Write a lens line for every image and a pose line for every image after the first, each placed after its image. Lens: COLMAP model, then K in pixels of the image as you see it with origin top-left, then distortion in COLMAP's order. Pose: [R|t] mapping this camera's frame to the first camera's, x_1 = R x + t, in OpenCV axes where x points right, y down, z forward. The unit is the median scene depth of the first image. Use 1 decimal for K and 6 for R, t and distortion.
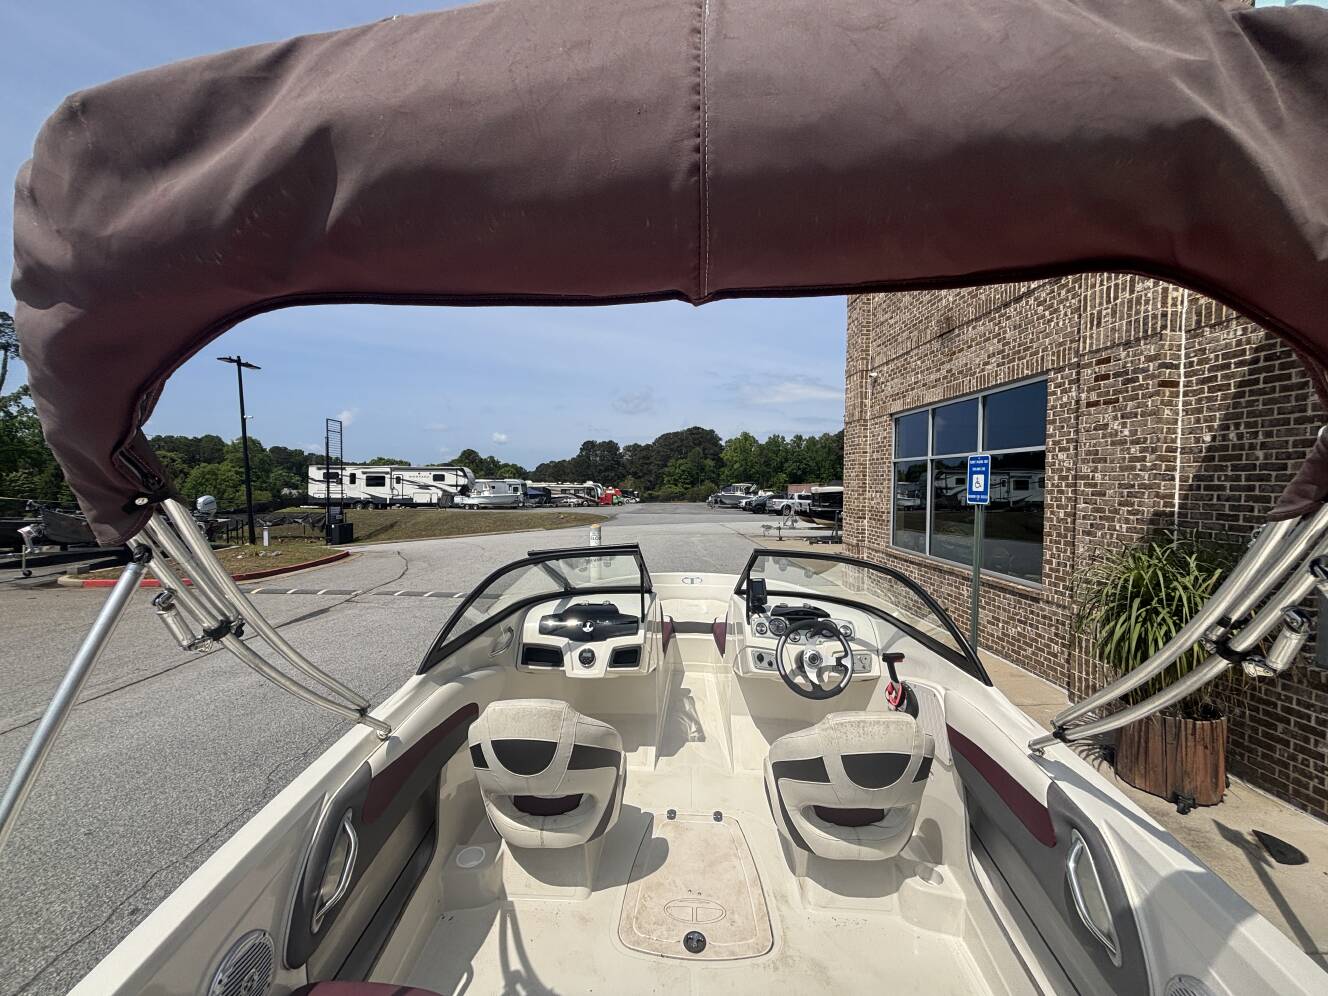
lens RADIAL K [[534.8, 0, 658.5], [0, 534.8, 501.2], [0, 0, 1]] dist [0.000511, 0.000269]
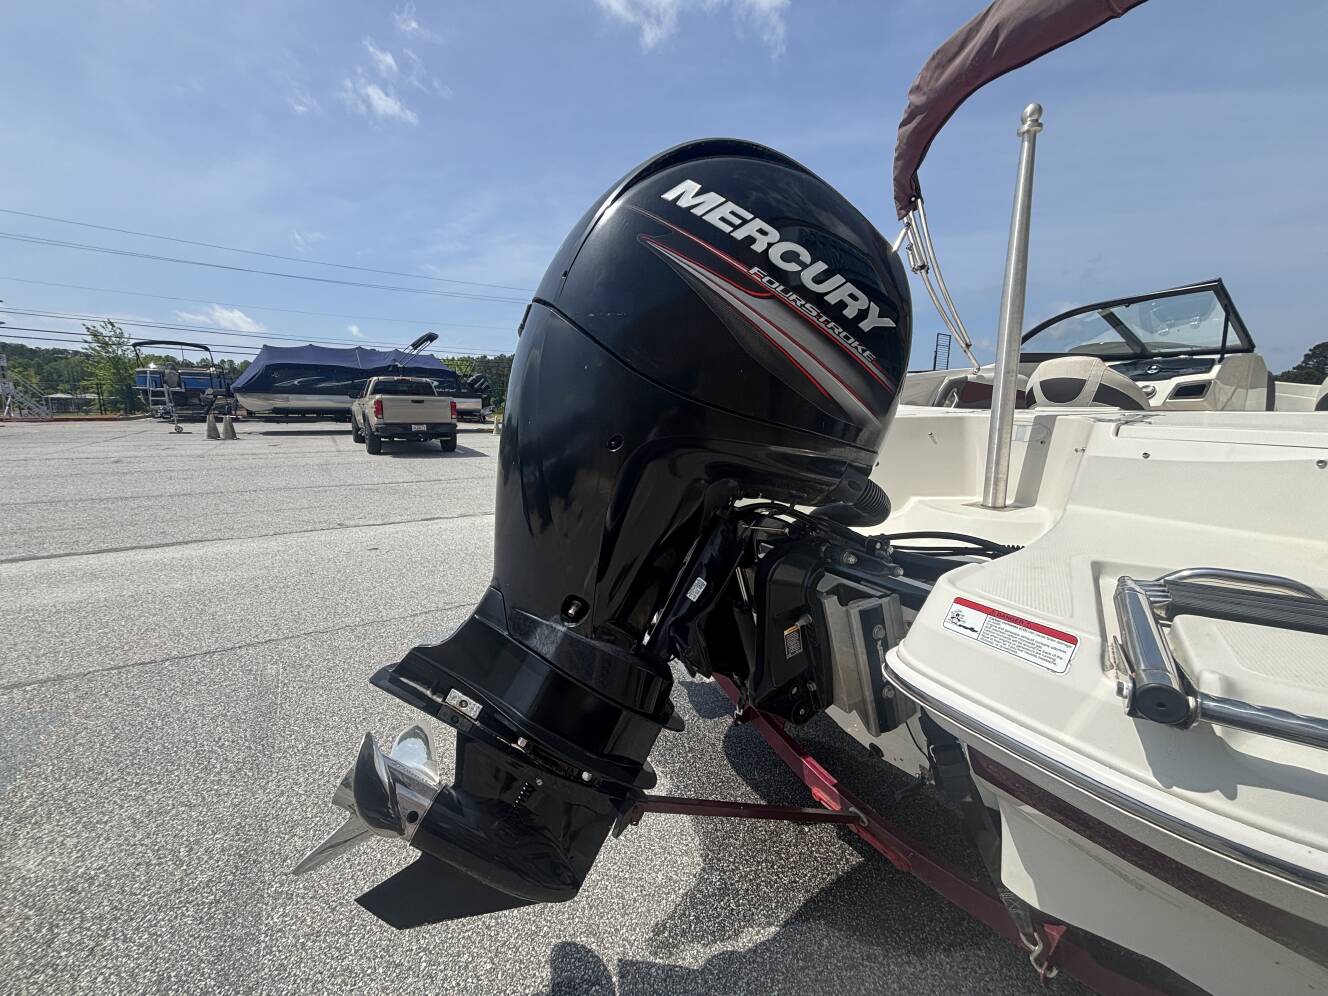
lens RADIAL K [[534.8, 0, 659.9], [0, 534.8, 504.3], [0, 0, 1]] dist [0.000511, 0.000269]
pose [[0.530700, 0.152896, -0.833655, 0.040140], [-0.037443, 0.986863, 0.157159, 0.048072], [0.846733, -0.052190, 0.529453, -0.071836]]
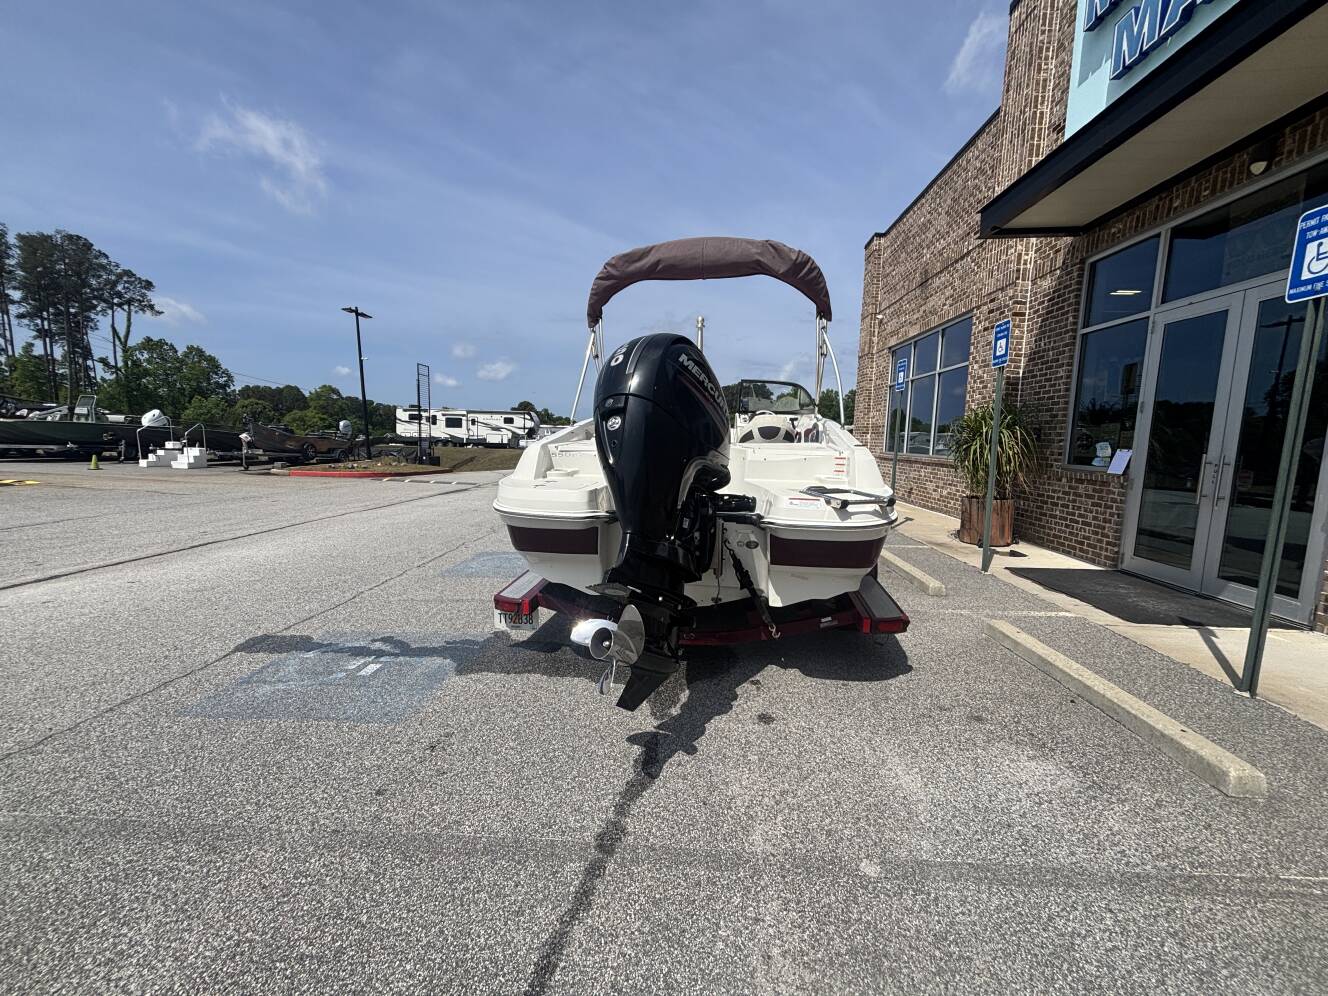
lens RADIAL K [[534.8, 0, 664.0], [0, 534.8, 499.1], [0, 0, 1]] dist [0.000511, 0.000269]
pose [[0.996454, 0.024194, -0.080584, 0.004653], [-0.017902, 0.996799, 0.077917, 0.050064], [0.082212, -0.076198, 0.993698, -0.159608]]
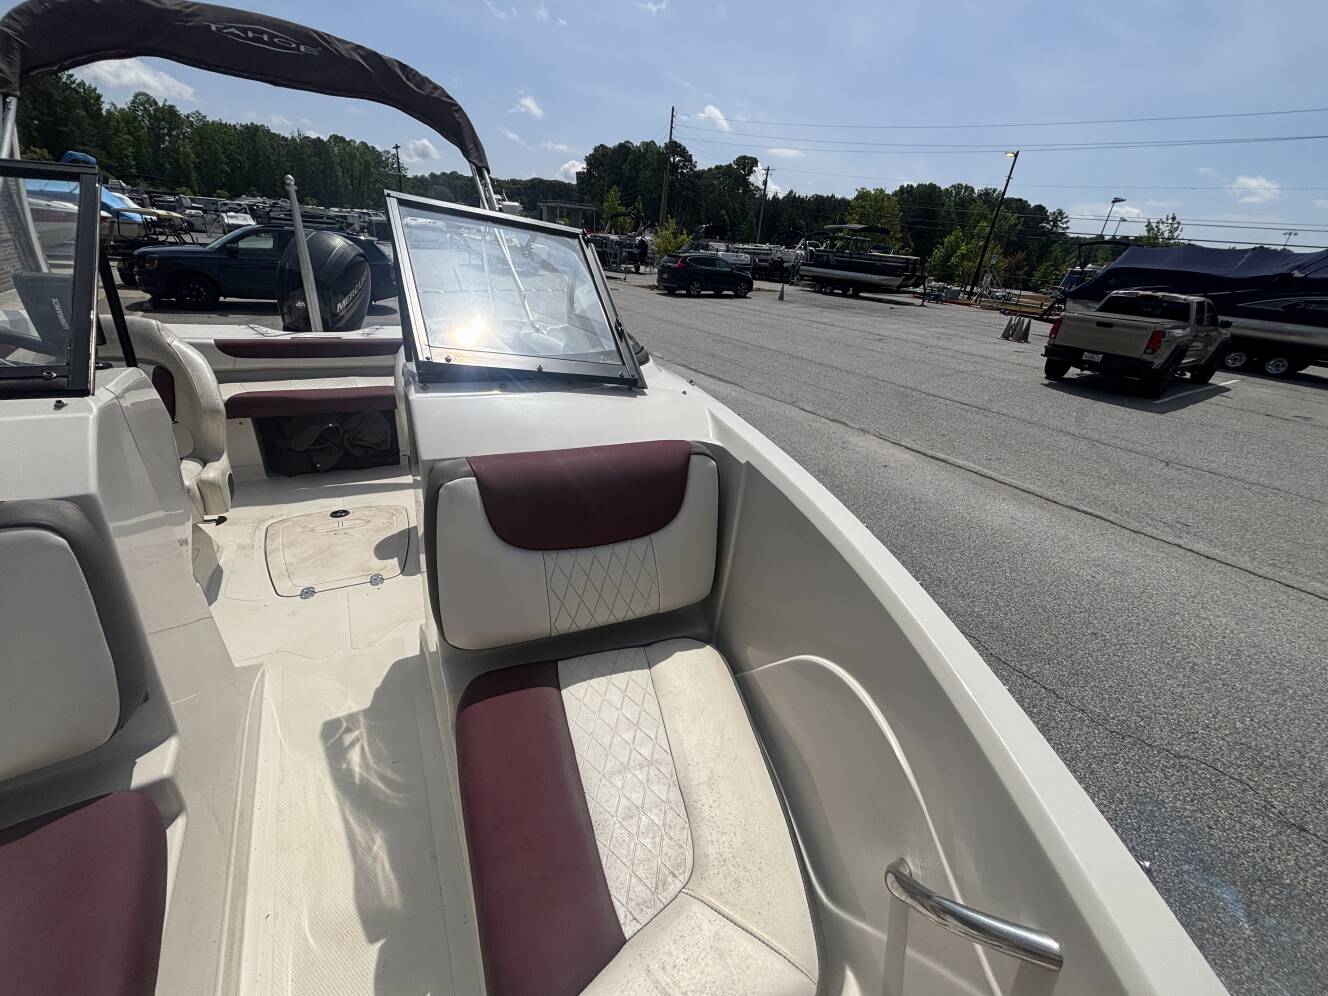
lens RADIAL K [[534.8, 0, 659.5], [0, 534.8, 502.5], [0, 0, 1]] dist [0.000511, 0.000269]
pose [[-0.837853, 0.164913, -0.520391, 0.009168], [-0.109284, 0.883309, 0.455876, 0.002680], [0.534846, 0.438827, -0.722060, 0.251760]]
